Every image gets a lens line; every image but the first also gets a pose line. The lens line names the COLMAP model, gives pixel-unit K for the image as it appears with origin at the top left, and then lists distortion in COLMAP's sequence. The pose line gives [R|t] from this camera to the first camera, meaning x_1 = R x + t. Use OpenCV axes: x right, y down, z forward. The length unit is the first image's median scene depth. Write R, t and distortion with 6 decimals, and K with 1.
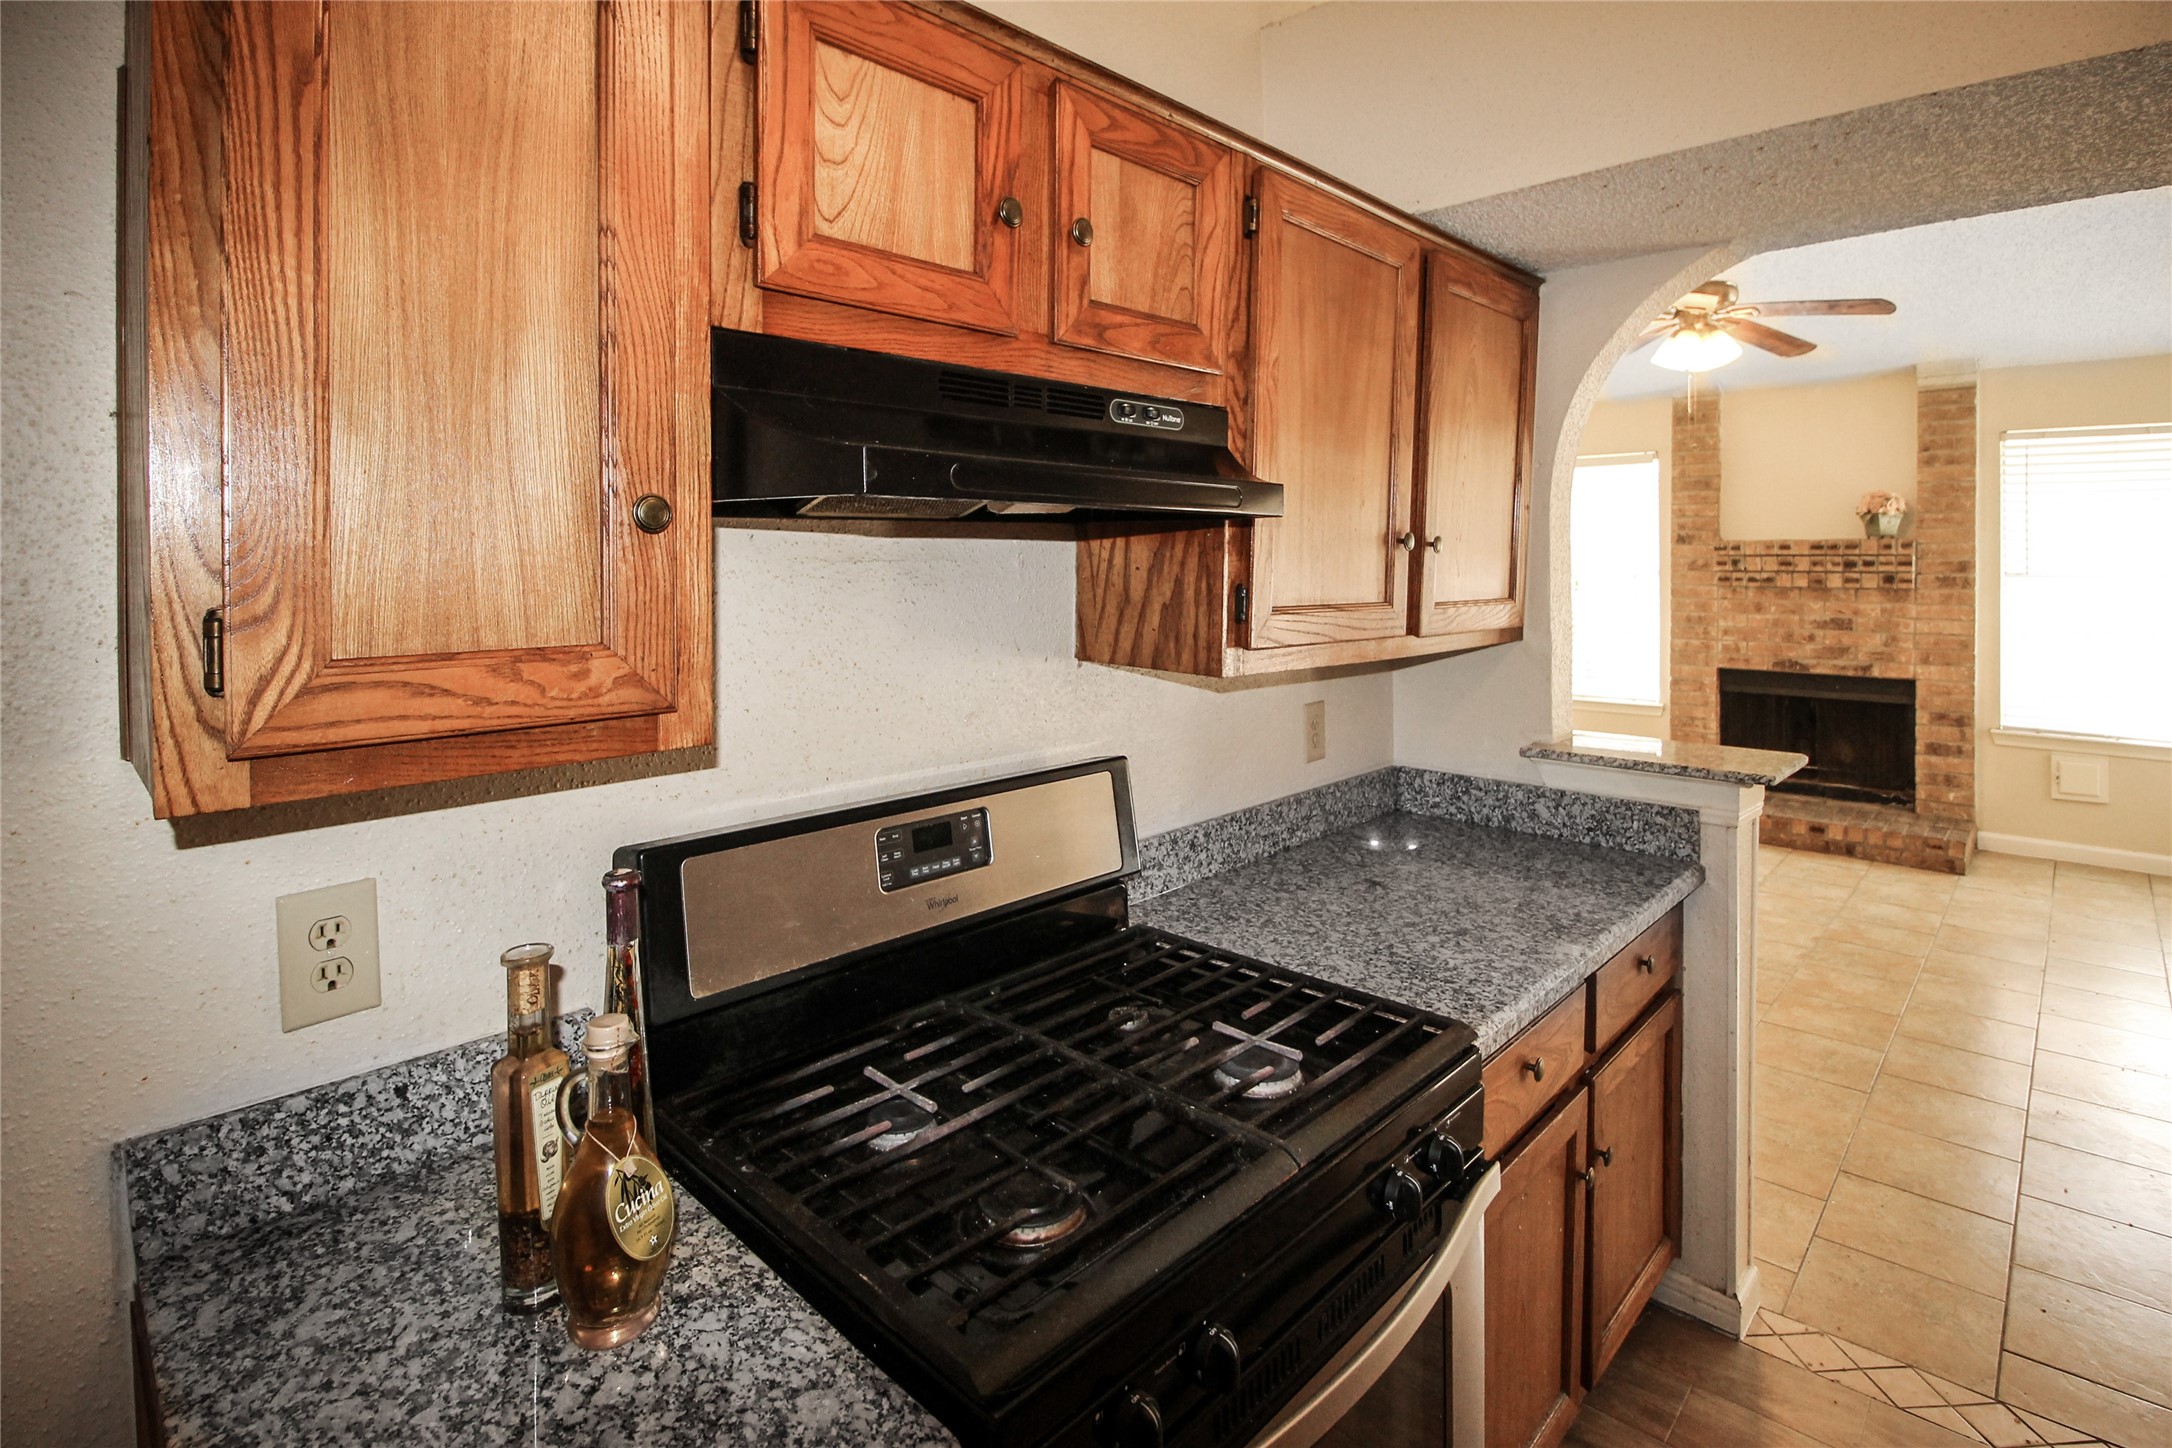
lens RADIAL K [[1070.6, 0, 1102.7], [0, 1070.6, 563.9], [0, 0, 1]] dist [-0.022185, -0.000646]
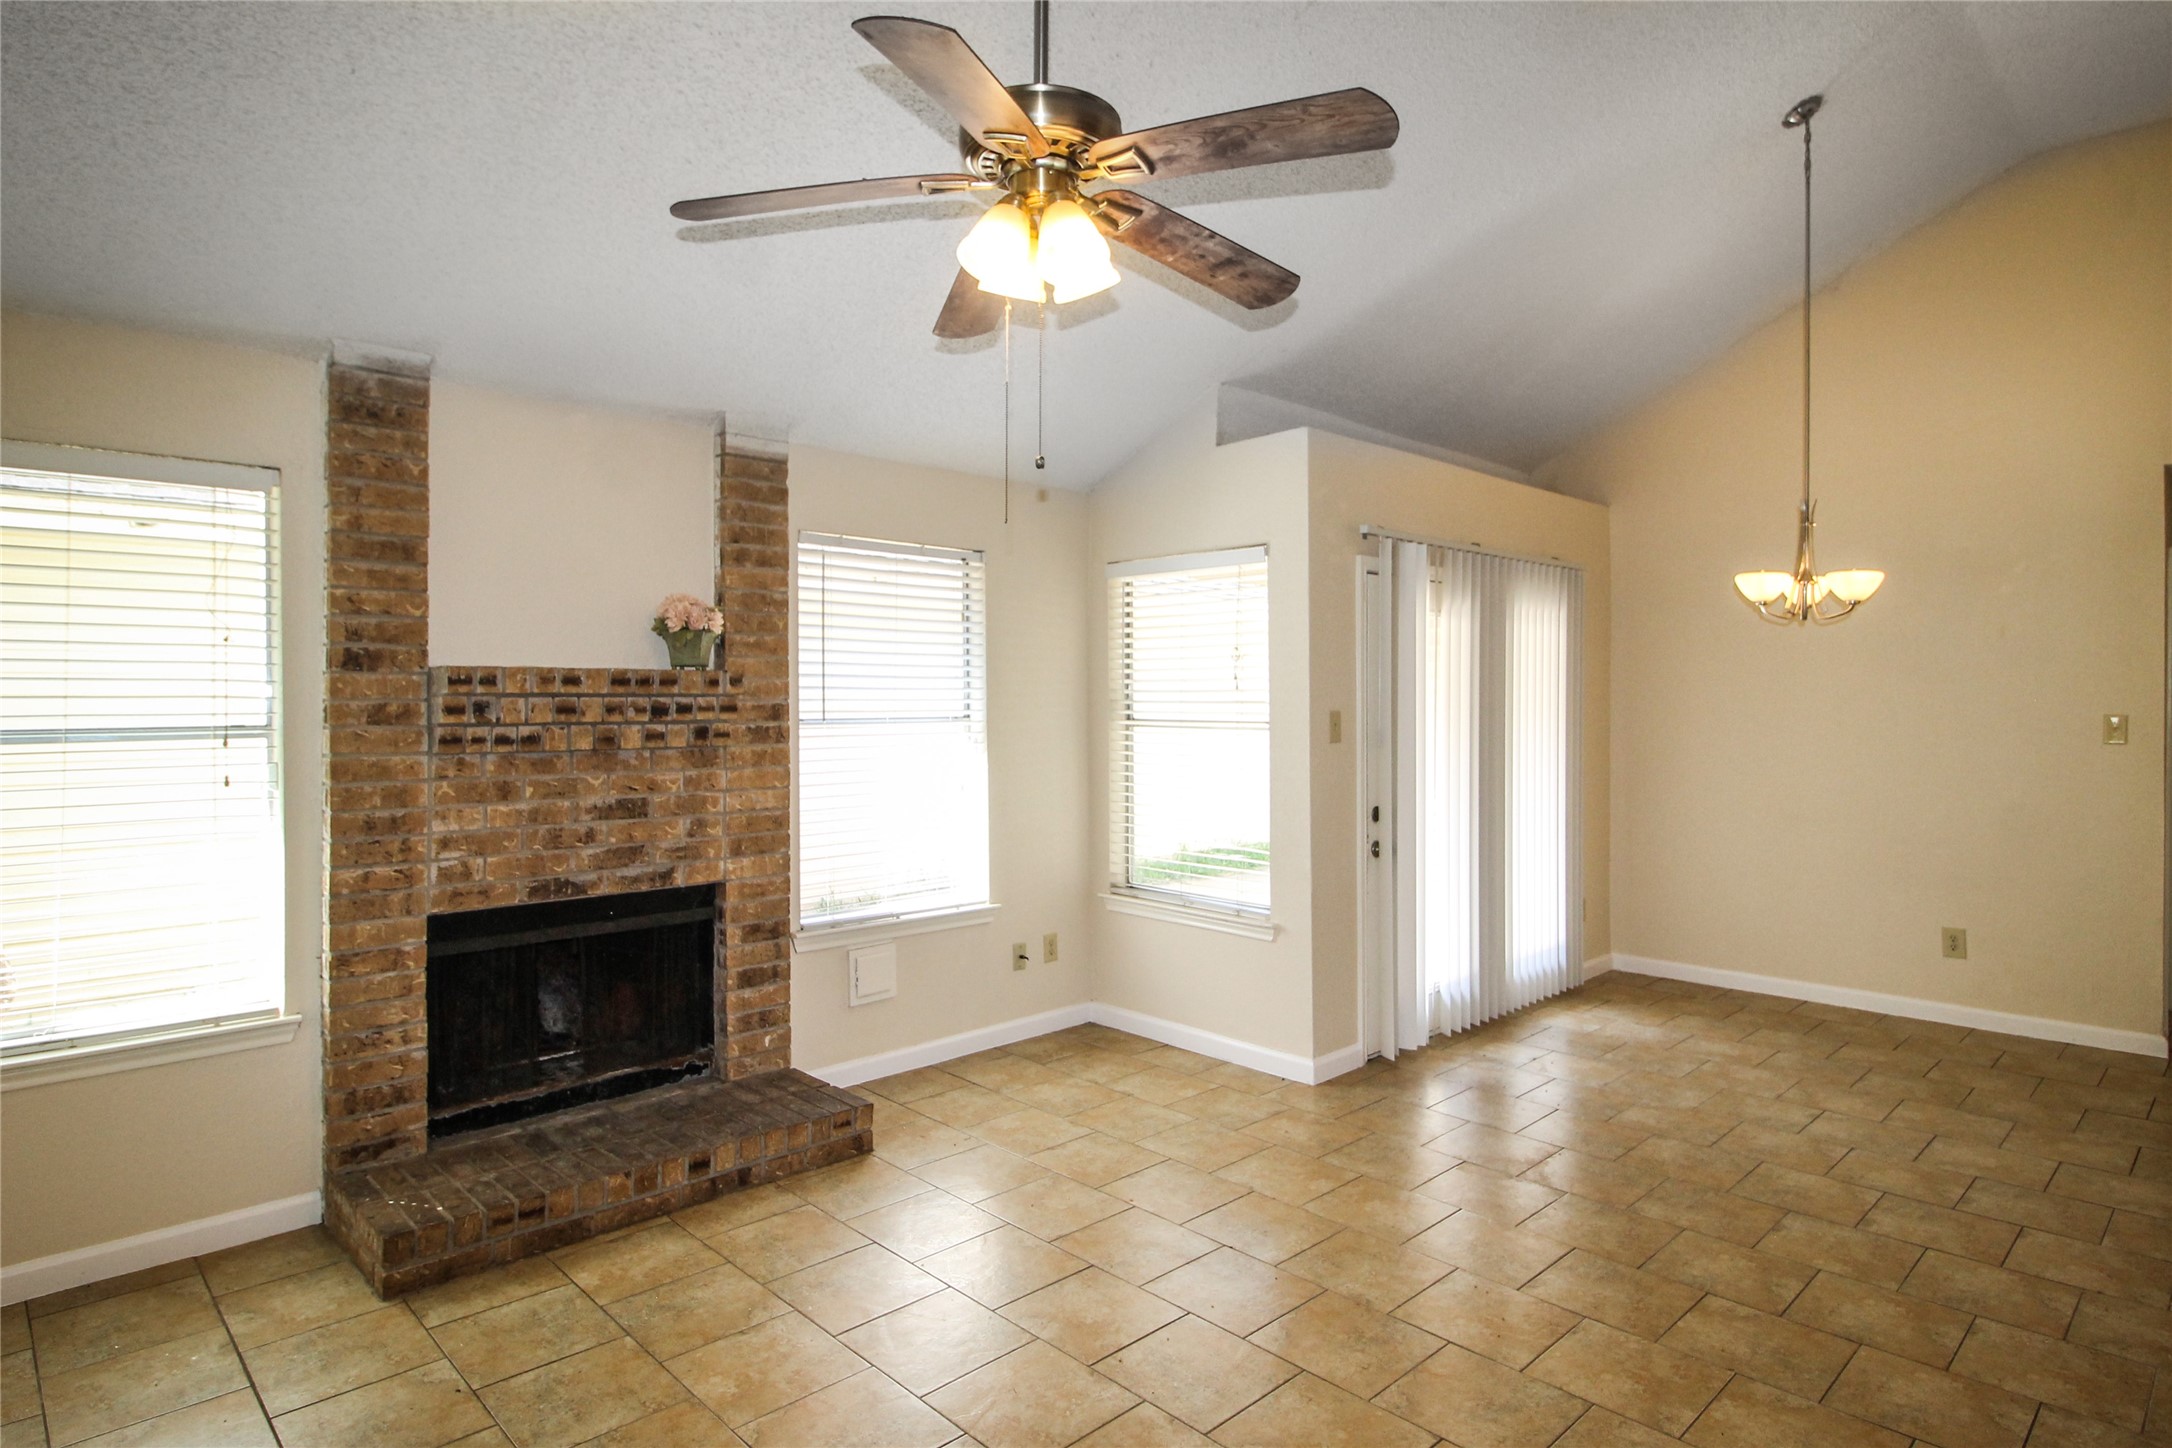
lens RADIAL K [[1194.4, 0, 1118.1], [0, 1194.4, 699.6], [0, 0, 1]] dist [-0.001501, -0.006094]
pose [[0.029985, -0.000067, 0.999550, 0.019160], [0.004284, 0.999991, -0.000061, -0.004486], [-0.999541, 0.004284, 0.029985, 0.709916]]
